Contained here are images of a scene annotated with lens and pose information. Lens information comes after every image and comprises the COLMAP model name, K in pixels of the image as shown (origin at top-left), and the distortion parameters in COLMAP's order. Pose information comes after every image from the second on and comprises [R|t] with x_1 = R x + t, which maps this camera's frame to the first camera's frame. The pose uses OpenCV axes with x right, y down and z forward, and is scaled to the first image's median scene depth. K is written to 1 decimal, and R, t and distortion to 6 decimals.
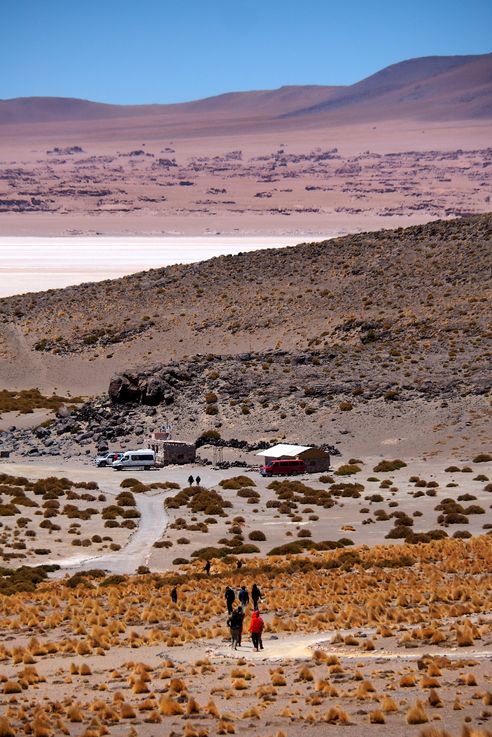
lens RADIAL K [[2859.3, 0, 246.0], [0, 2859.3, 368.5], [0, 0, 1]] dist [-0.388475, 6.200968]
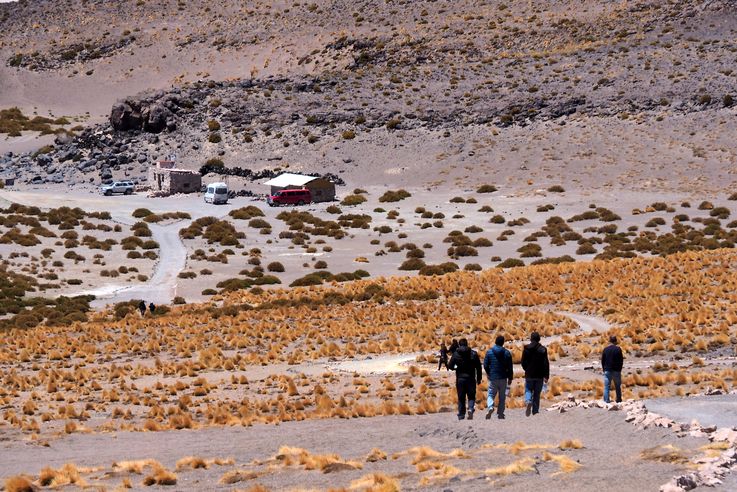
lens RADIAL K [[4072.2, 0, 368.5], [0, 4072.2, 246.0], [0, 0, 1]] dist [-0.392962, 12.151322]
pose [[0.997377, 0.003409, 0.072299, -0.062467], [-0.007838, 0.998103, 0.061066, -0.035873], [-0.071953, -0.061473, 0.995512, -0.432133]]
